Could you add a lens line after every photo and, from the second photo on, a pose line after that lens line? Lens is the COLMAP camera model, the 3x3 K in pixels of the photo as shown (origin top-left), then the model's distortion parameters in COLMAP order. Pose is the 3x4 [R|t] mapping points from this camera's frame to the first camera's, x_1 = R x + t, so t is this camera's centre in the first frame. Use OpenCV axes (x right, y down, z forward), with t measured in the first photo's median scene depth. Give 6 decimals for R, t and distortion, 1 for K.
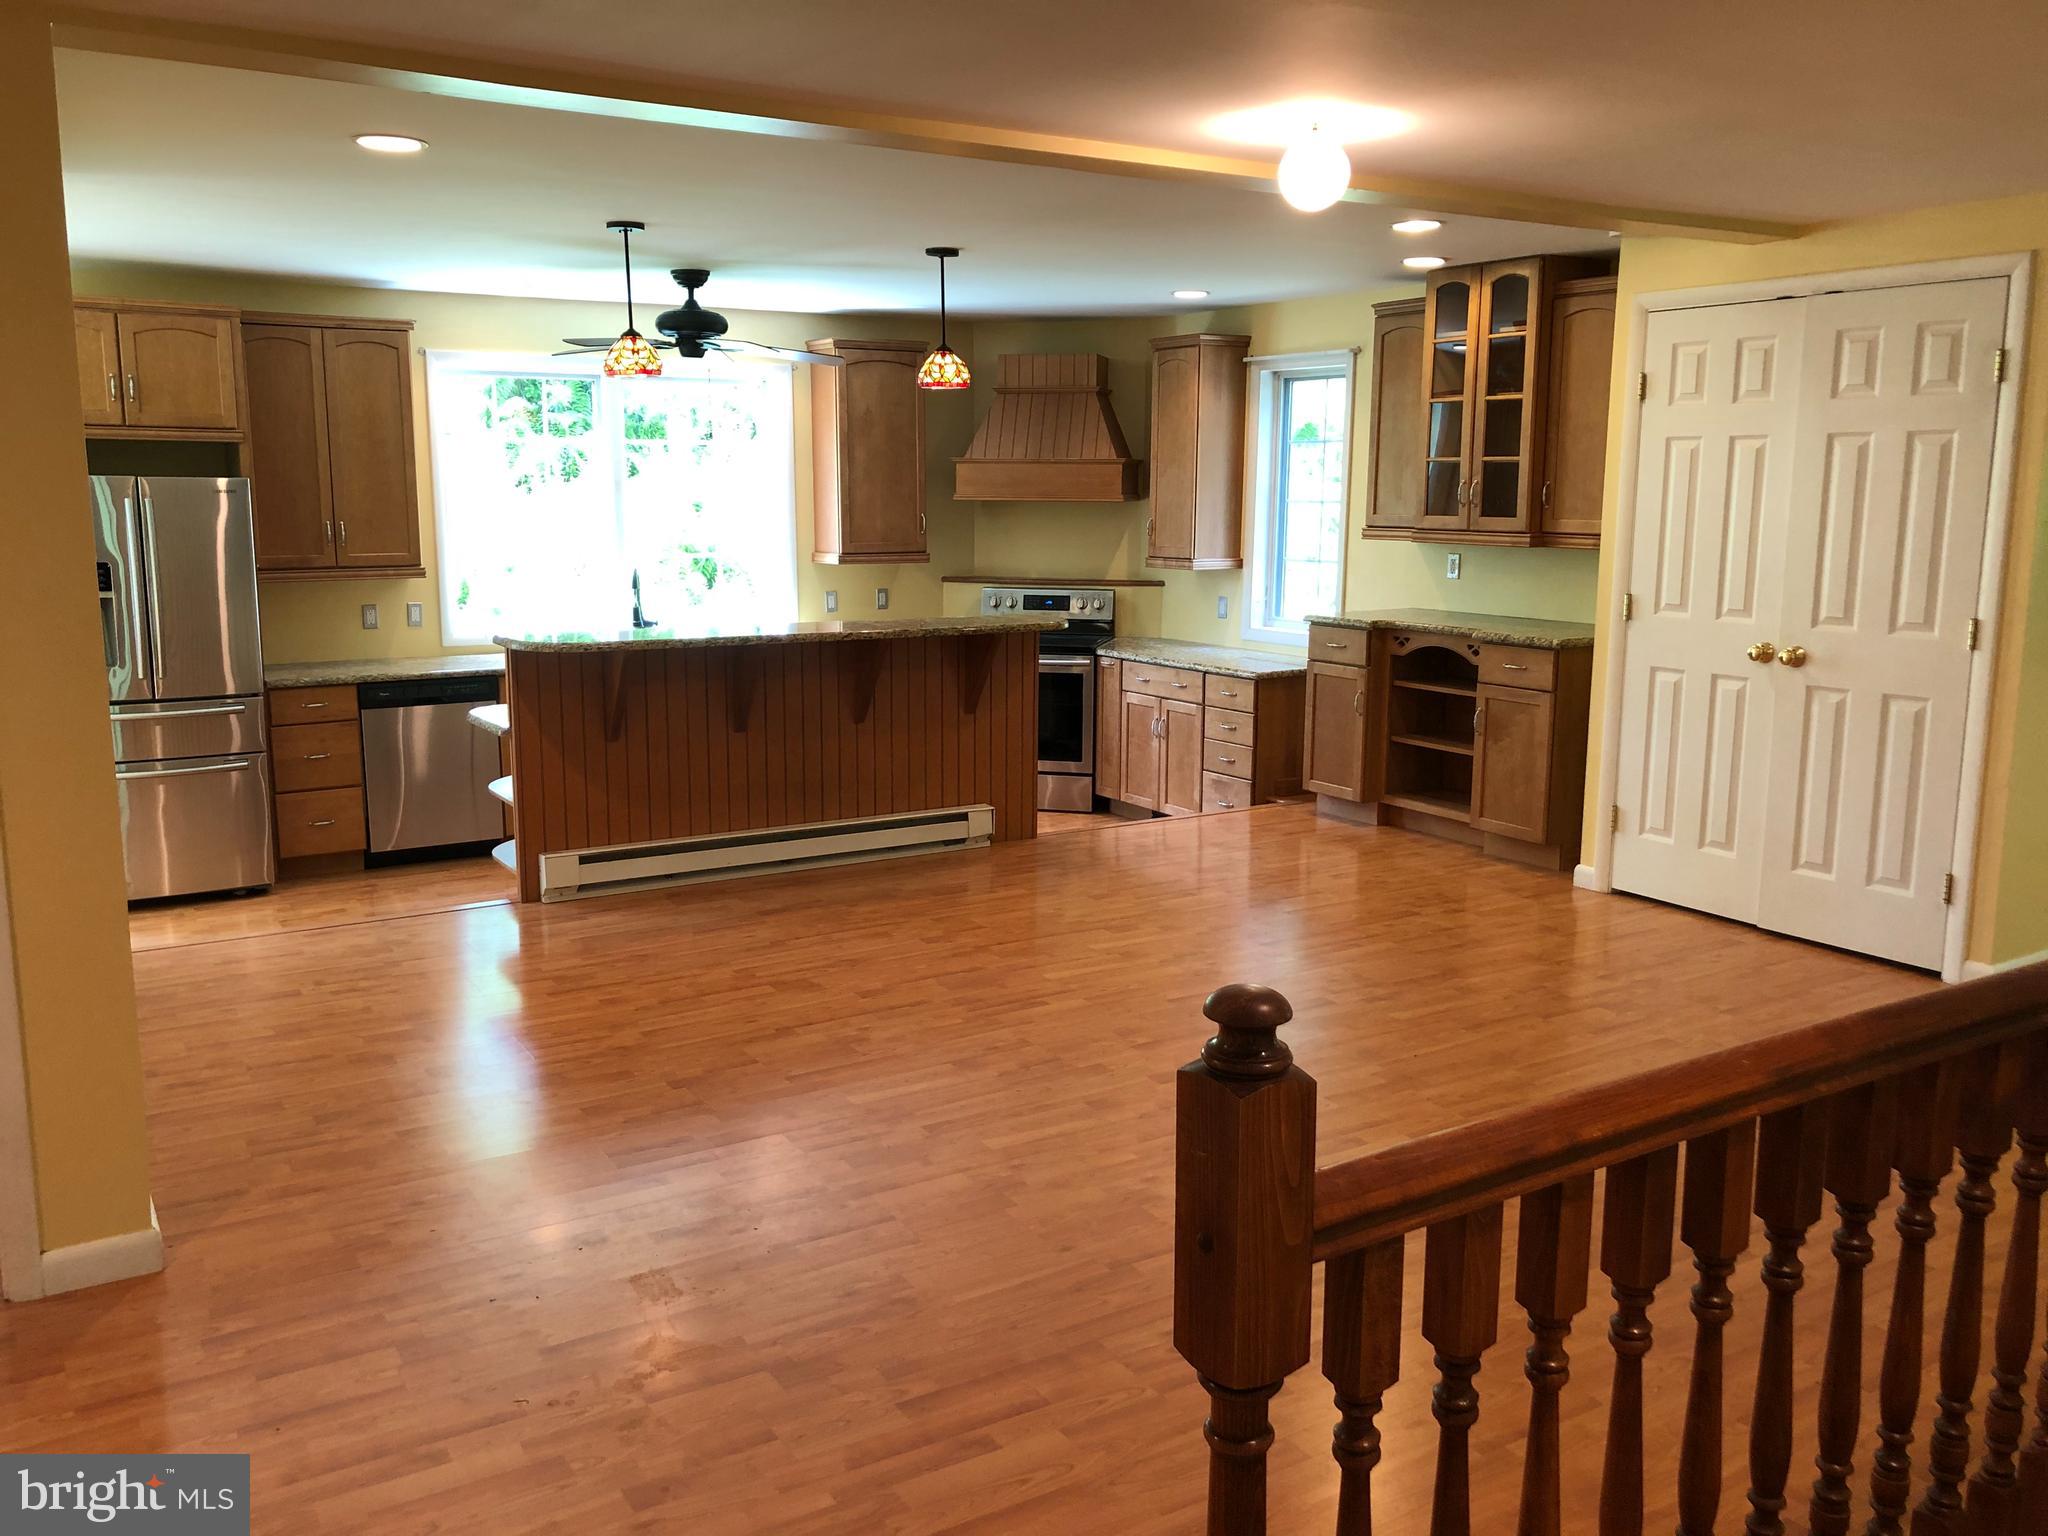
lens RADIAL K [[1681.4, 0, 1012.0], [0, 1681.4, 767.9], [0, 0, 1]] dist [-0.057422, 0.093085]
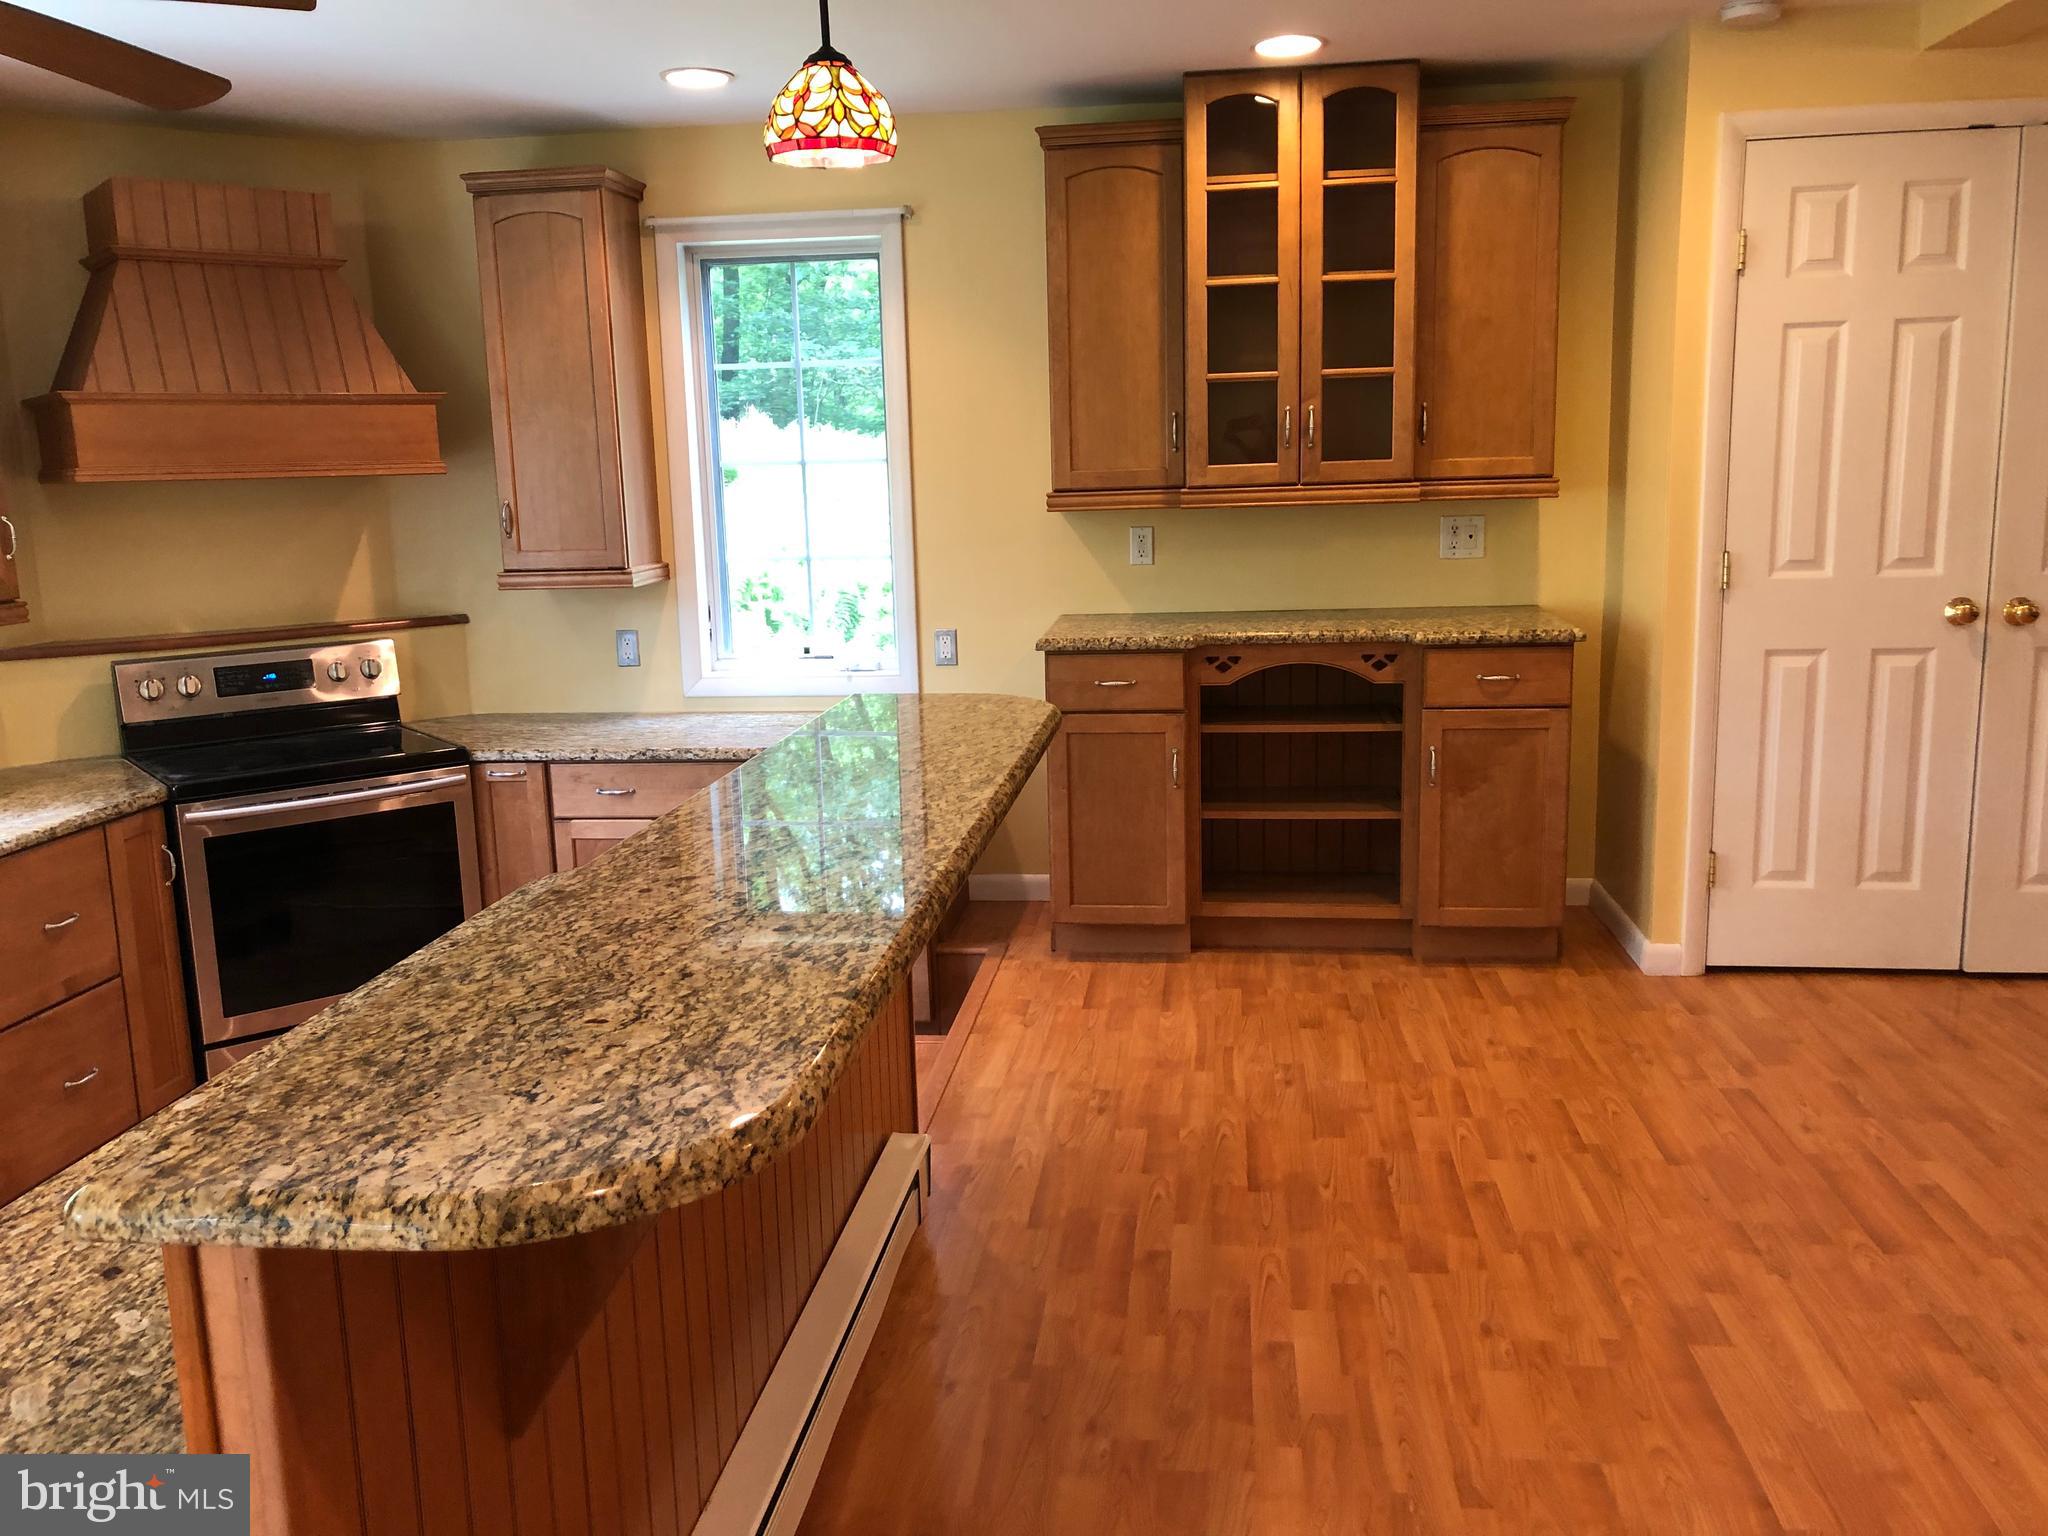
lens RADIAL K [[1677.1, 0, 1020.4], [0, 1677.1, 755.0], [0, 0, 1]] dist [0.025840, -0.013333]
pose [[0.629455, -0.160781, 0.760221, -0.314732], [0.161836, 0.984030, 0.074116, -0.103279], [-0.759997, 0.076378, 0.645423, 0.665753]]
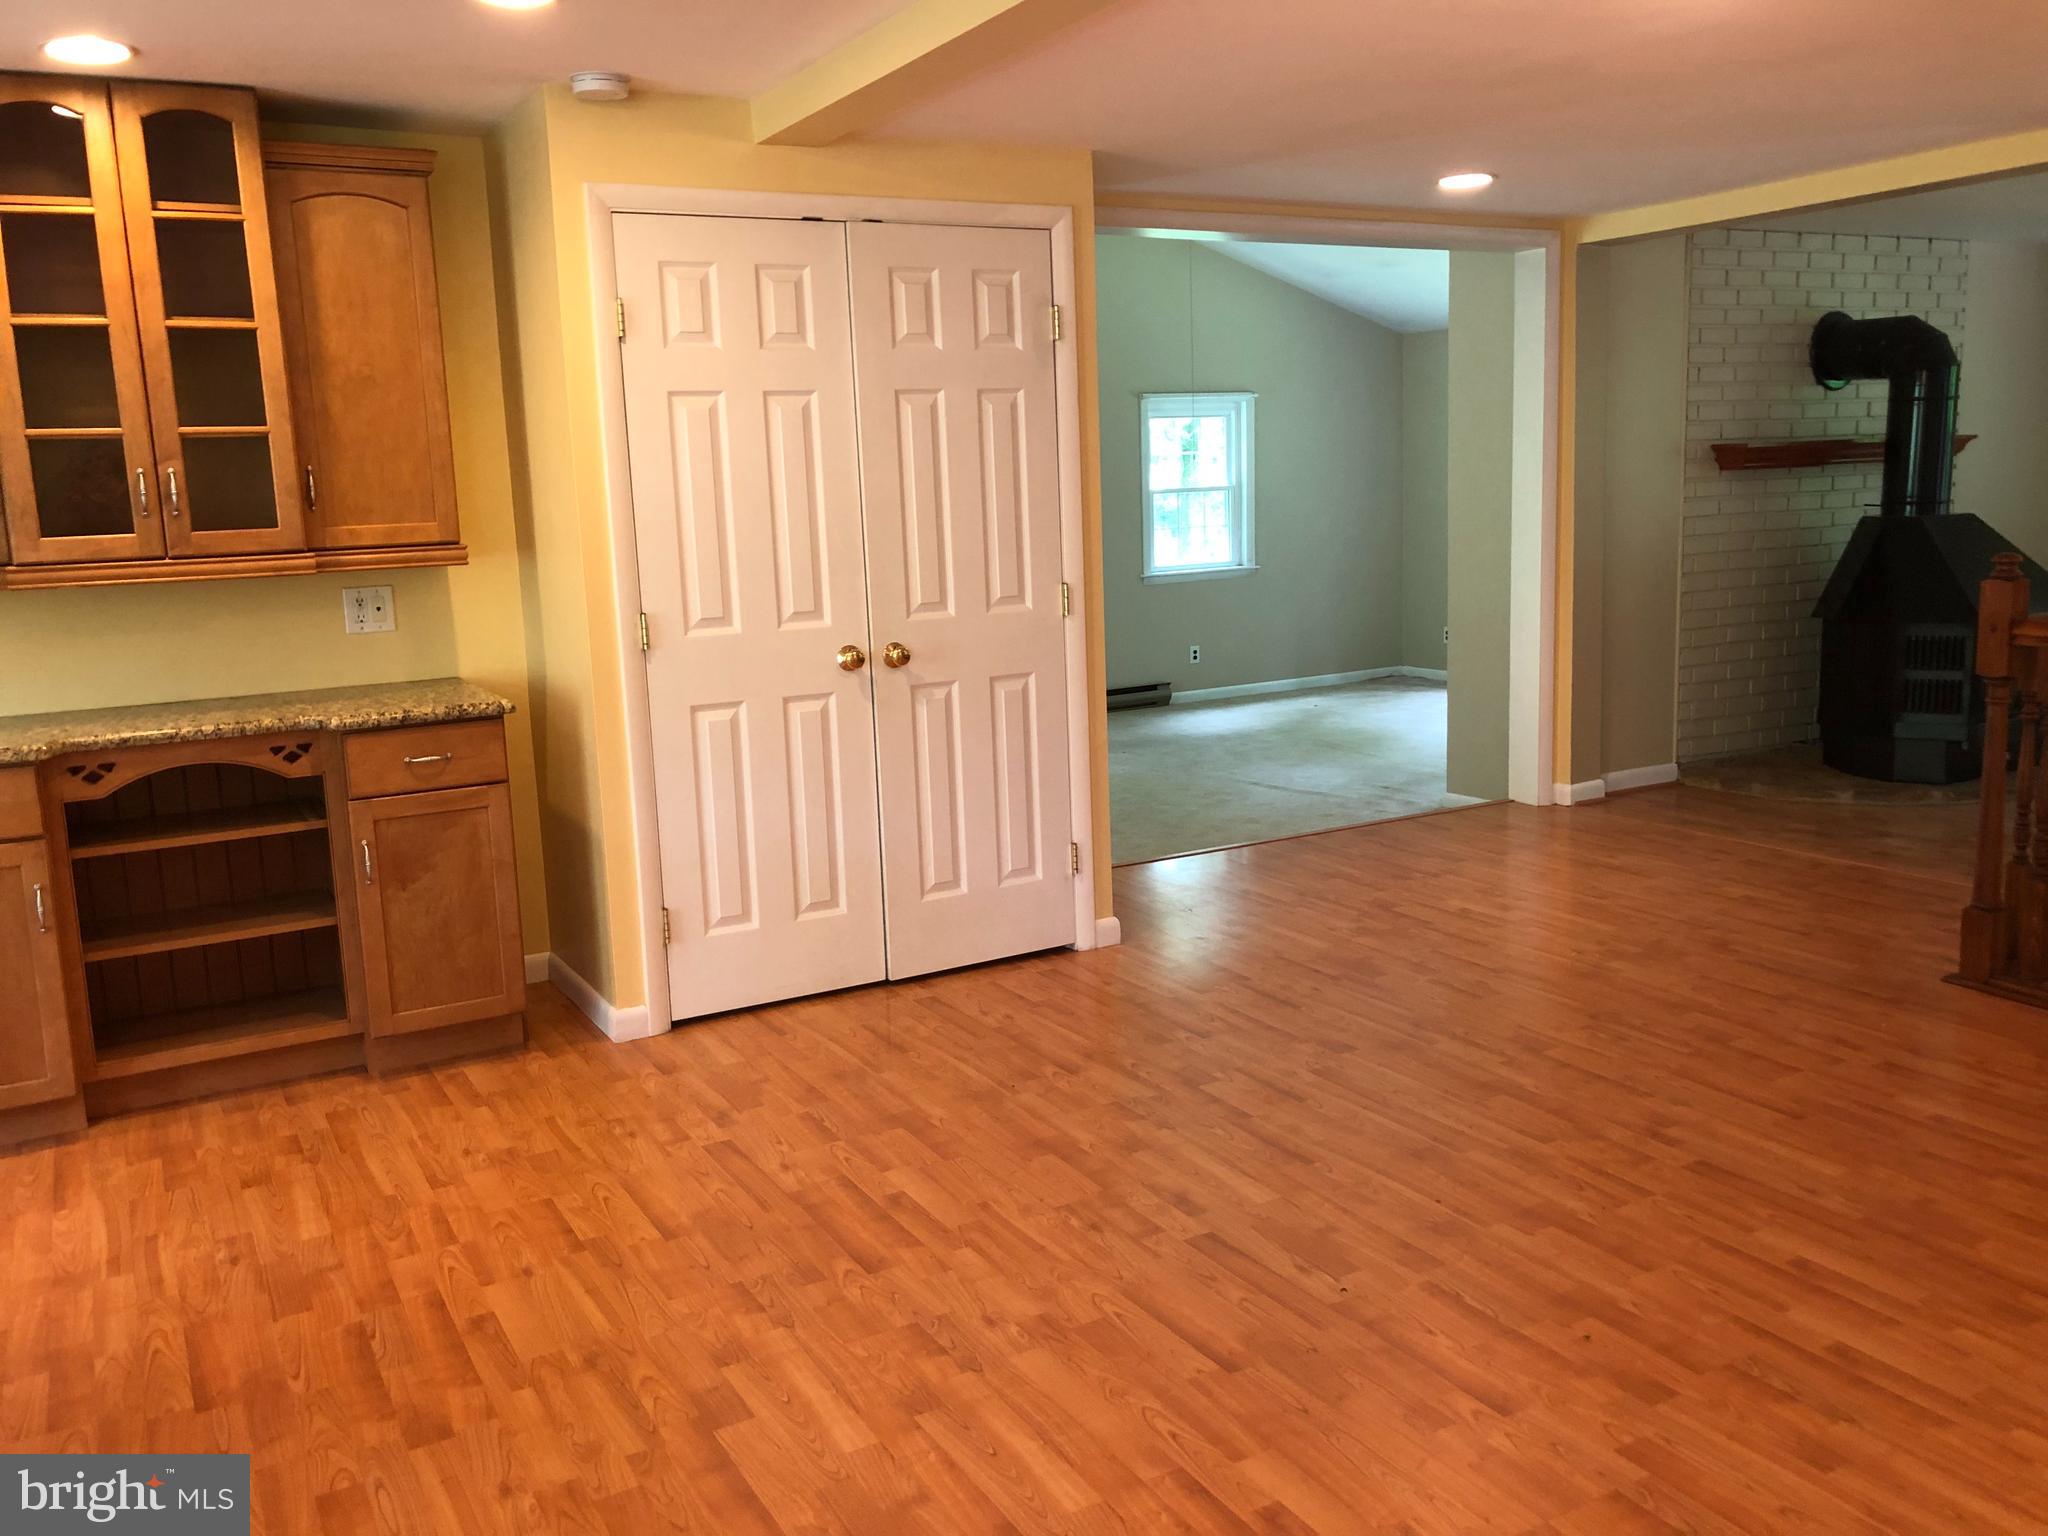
lens RADIAL K [[1677.1, 0, 1020.4], [0, 1677.1, 755.0], [0, 0, 1]] dist [0.025840, -0.013333]
pose [[0.054502, -0.168057, 0.984269, -0.286176], [0.206964, 0.966229, 0.153517, -0.104789], [-0.976829, 0.195341, 0.087443, 0.680044]]
